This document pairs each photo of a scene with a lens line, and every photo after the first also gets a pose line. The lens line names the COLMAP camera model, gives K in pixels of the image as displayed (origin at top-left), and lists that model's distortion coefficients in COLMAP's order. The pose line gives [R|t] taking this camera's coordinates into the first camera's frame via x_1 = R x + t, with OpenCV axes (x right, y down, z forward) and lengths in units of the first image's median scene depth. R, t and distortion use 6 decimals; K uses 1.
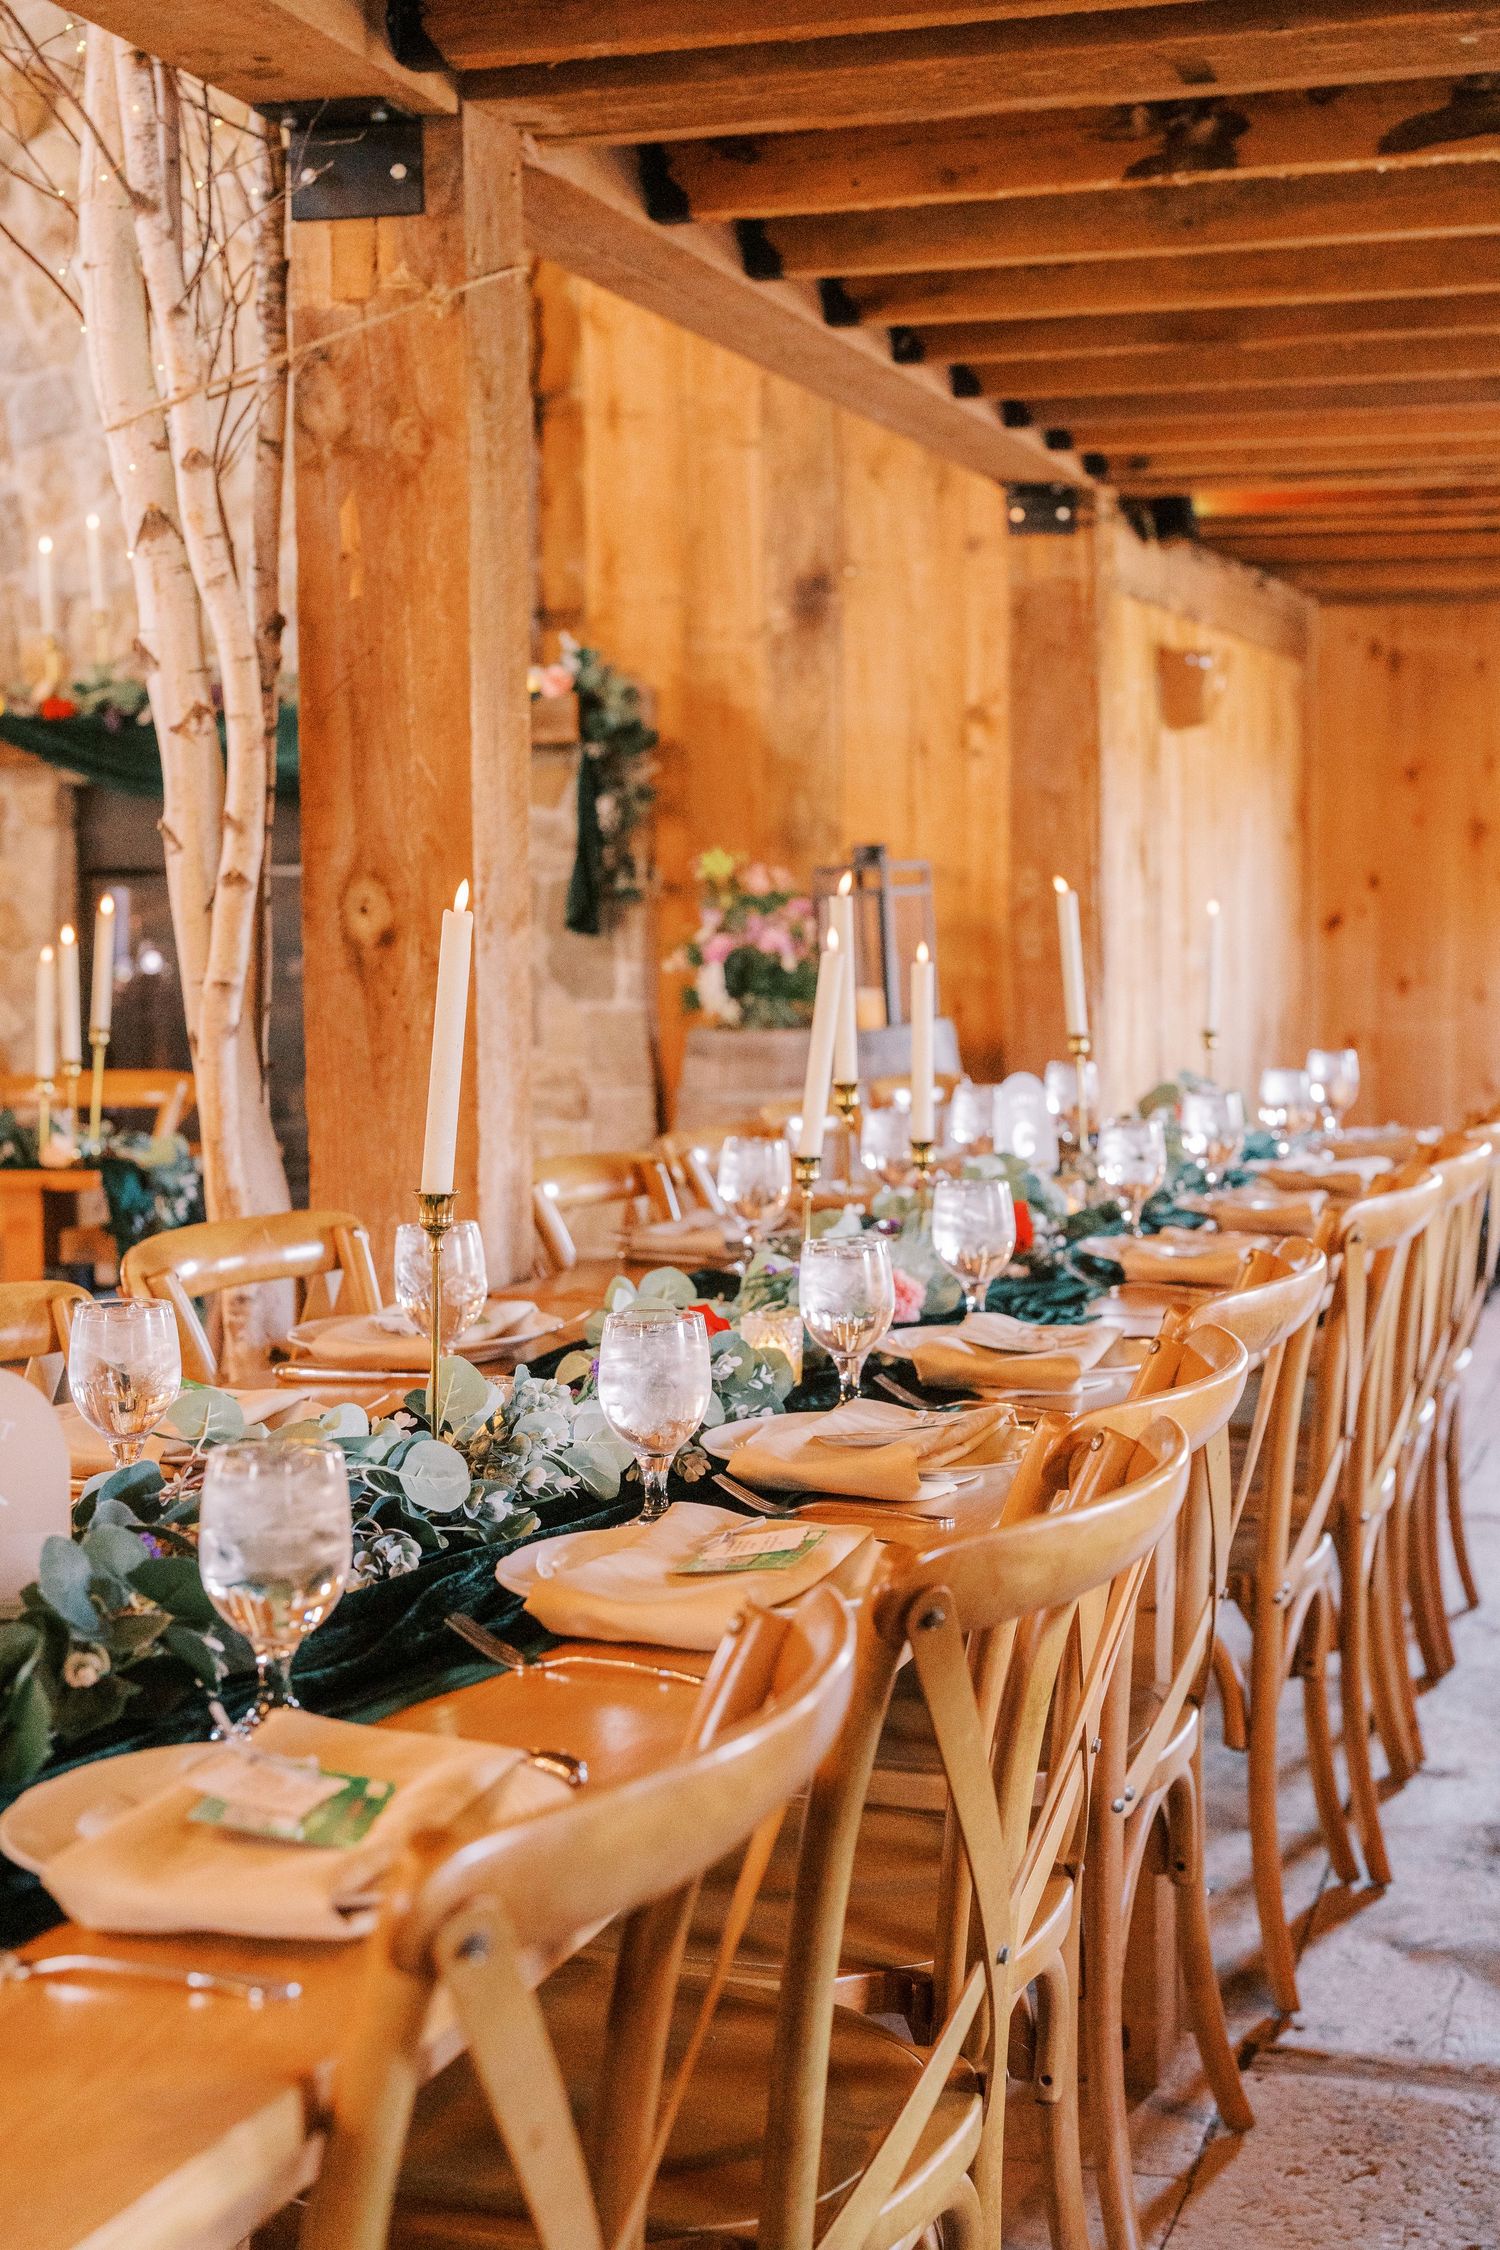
lens RADIAL K [[3438.5, 0, 750.0], [0, 3438.5, 1125.0], [0, 0, 1]] dist [-0.016680, 0.071404]
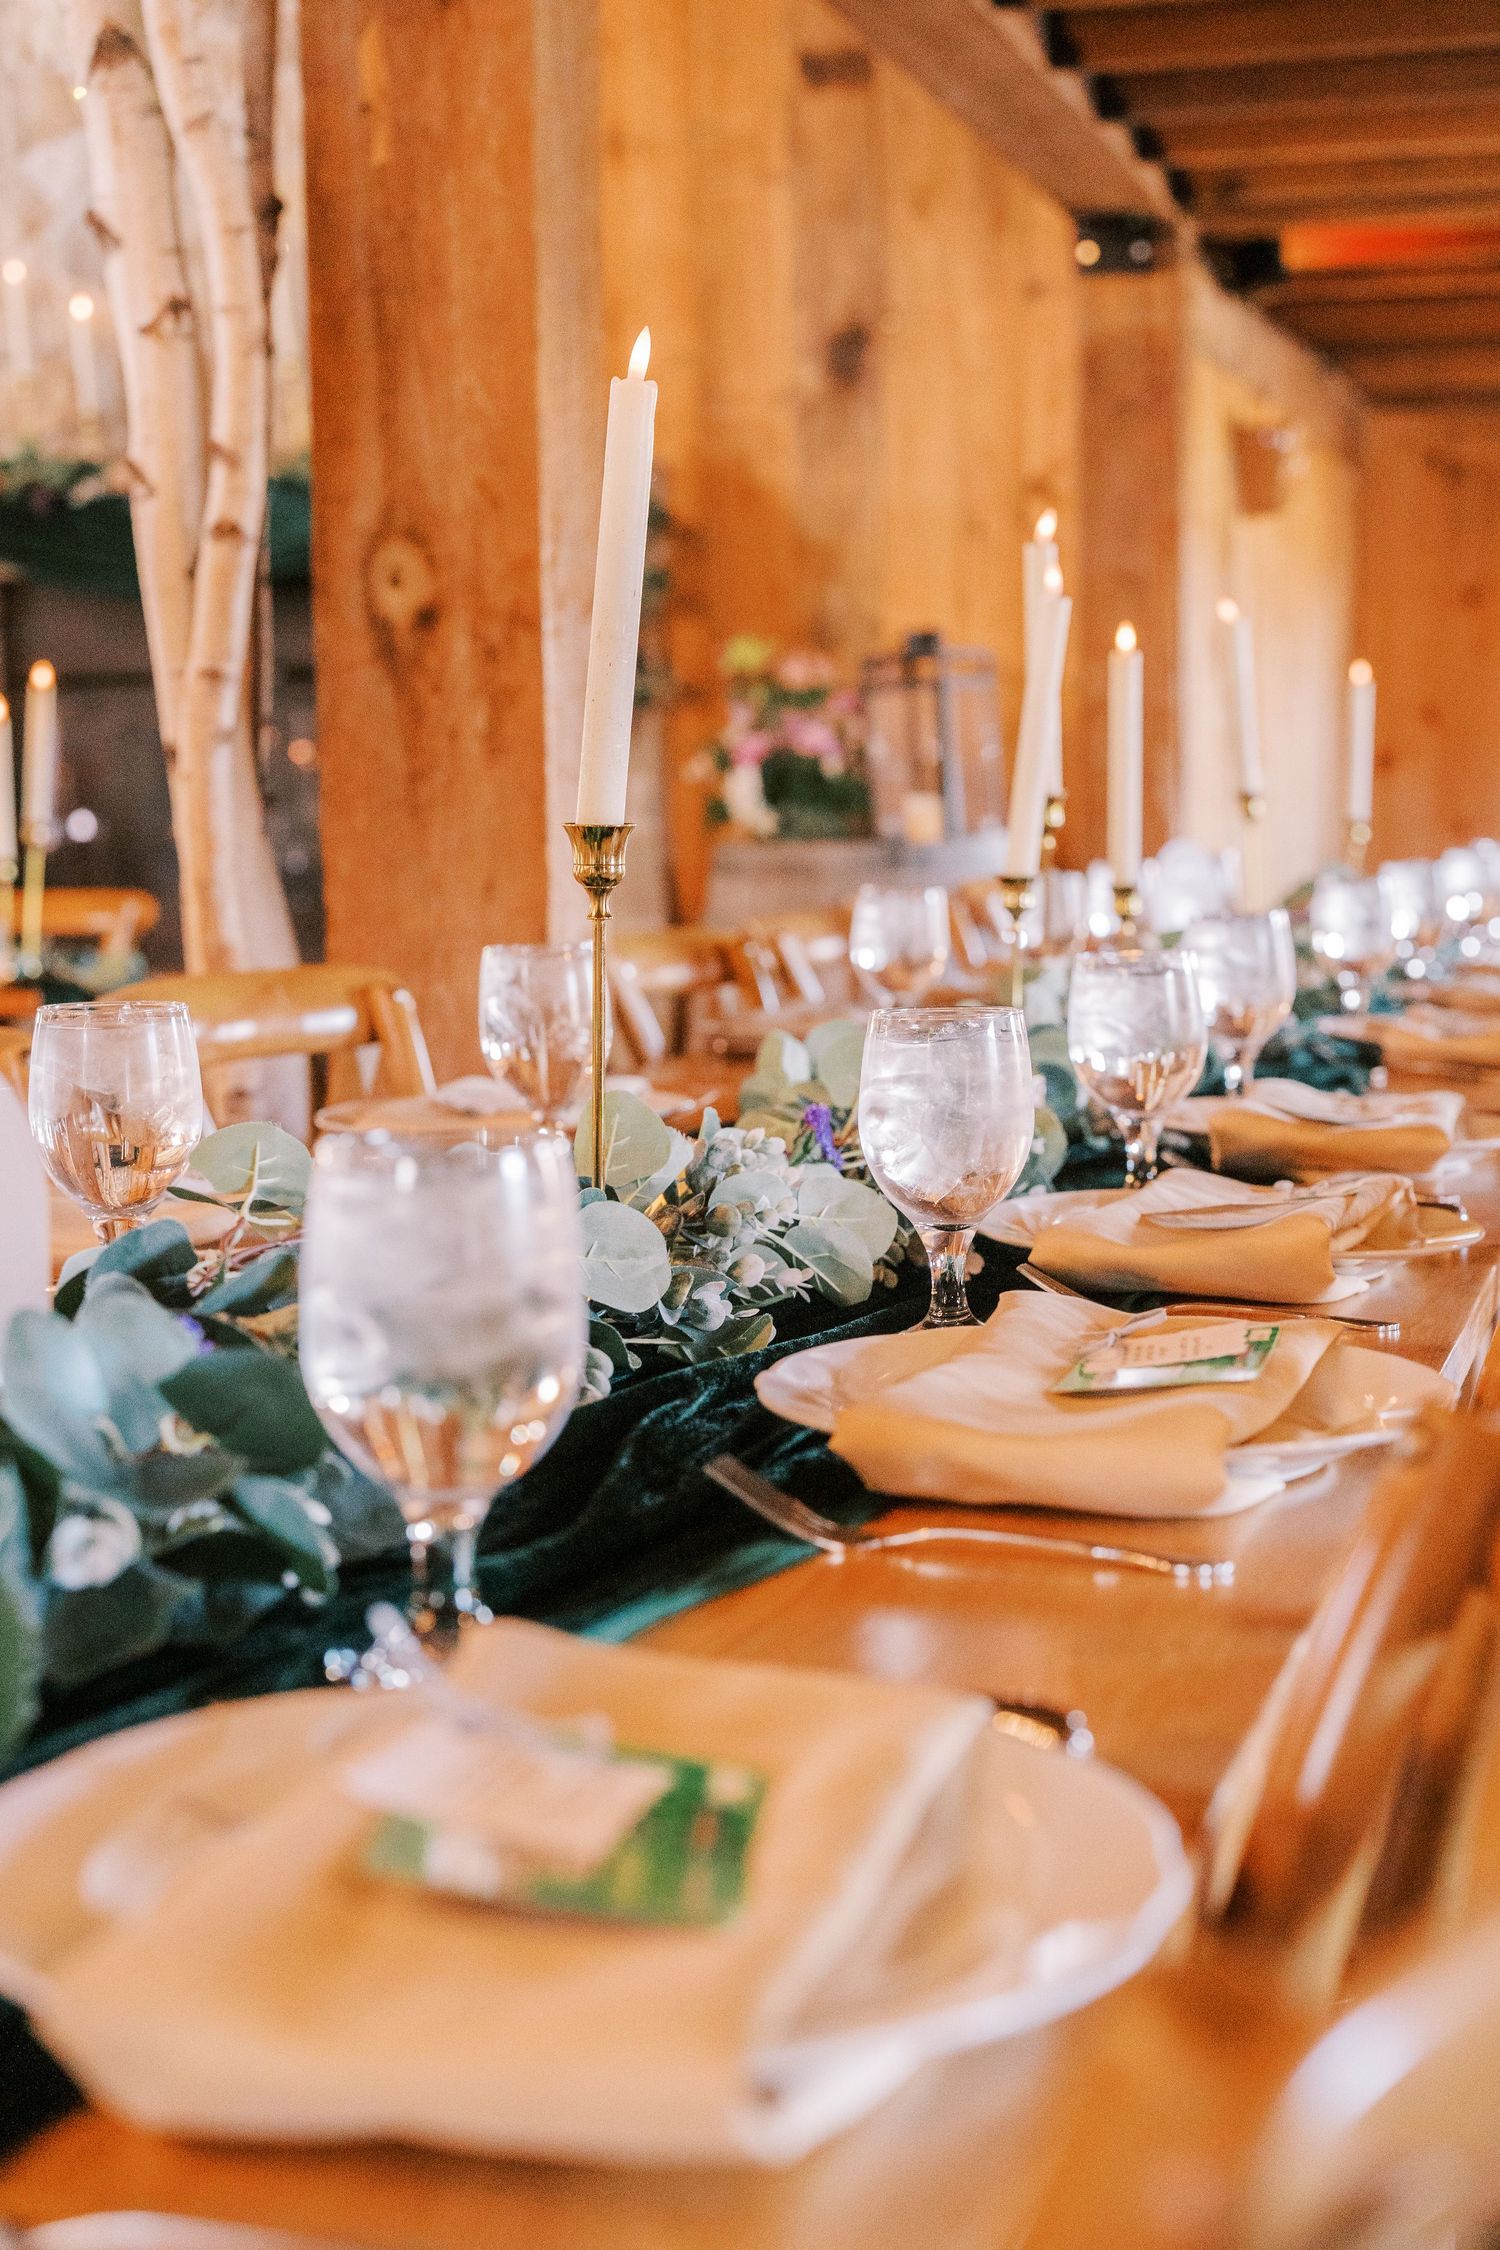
lens RADIAL K [[3327.8, 0, 750.9], [0, 3327.8, 1174.0], [0, 0, 1]] dist [-0.002752, 0.082154]
pose [[0.999523, -0.007132, 0.030061, -0.058448], [0.006134, 0.999431, 0.033155, 0.045771], [-0.030280, -0.032955, 0.998998, 0.266085]]
